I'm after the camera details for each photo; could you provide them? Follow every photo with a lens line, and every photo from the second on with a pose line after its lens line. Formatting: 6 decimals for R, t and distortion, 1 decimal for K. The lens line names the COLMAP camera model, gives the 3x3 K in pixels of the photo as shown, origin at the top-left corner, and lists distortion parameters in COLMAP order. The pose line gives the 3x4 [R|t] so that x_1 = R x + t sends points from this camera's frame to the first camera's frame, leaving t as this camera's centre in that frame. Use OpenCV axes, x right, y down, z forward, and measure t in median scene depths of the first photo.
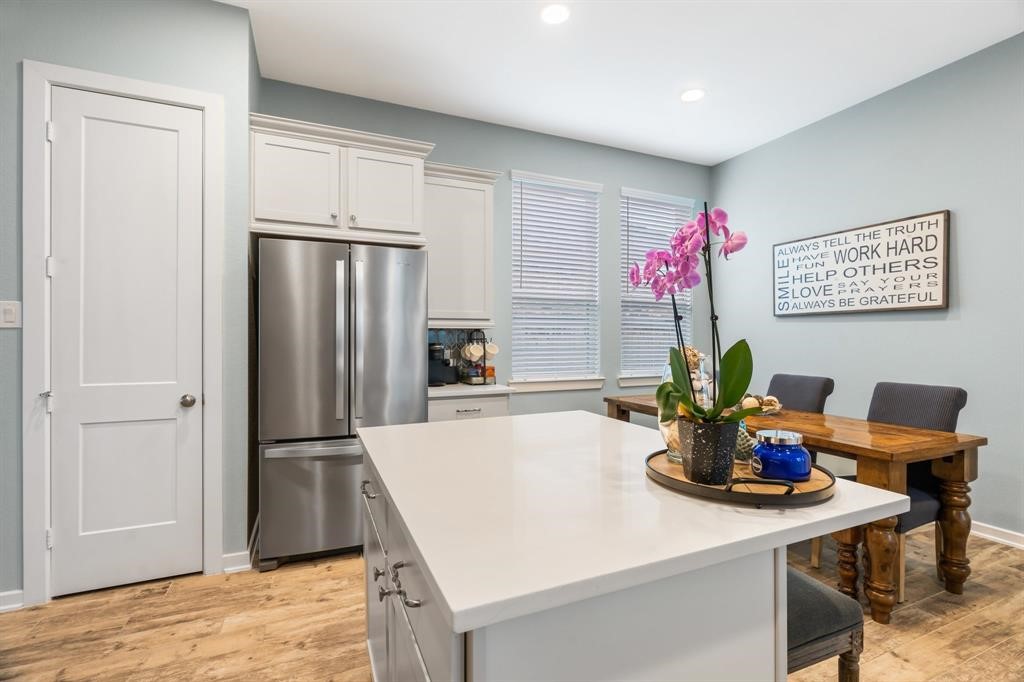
lens RADIAL K [[473.4, 0, 510.2], [0, 473.4, 335.7], [0, 0, 1]] dist [0.000838, 0.001153]
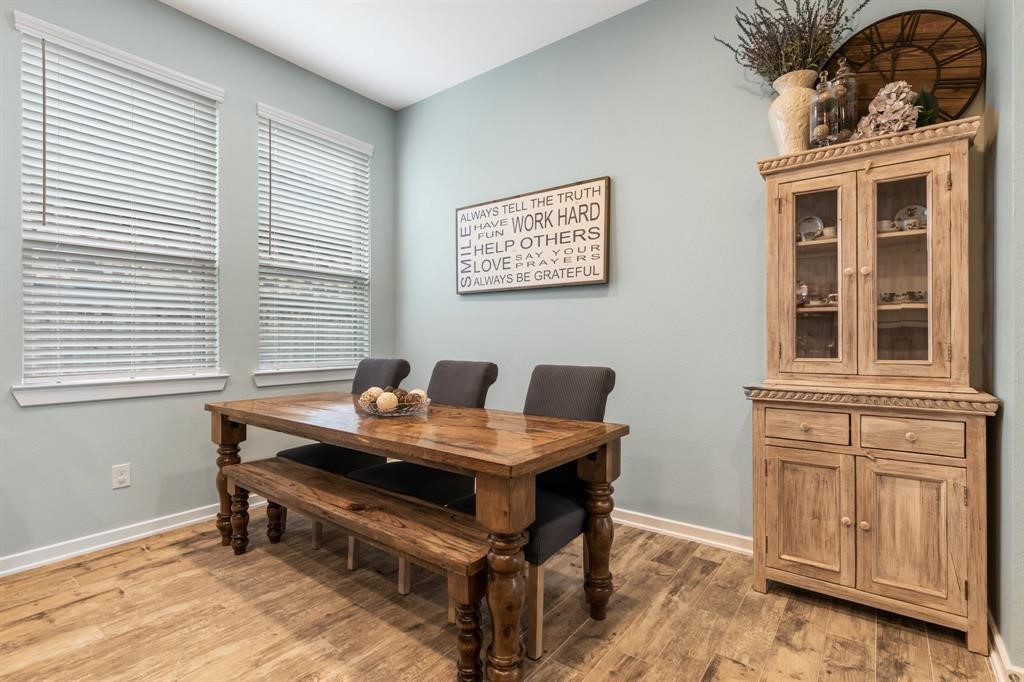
lens RADIAL K [[473.4, 0, 517.6], [0, 473.4, 341.5], [0, 0, 1]] dist [0.000838, 0.001153]
pose [[0.879022, -0.003211, 0.476770, 0.324331], [-0.002715, 0.999927, 0.011740, 0.042924], [-0.476773, -0.011614, 0.878950, 0.269991]]
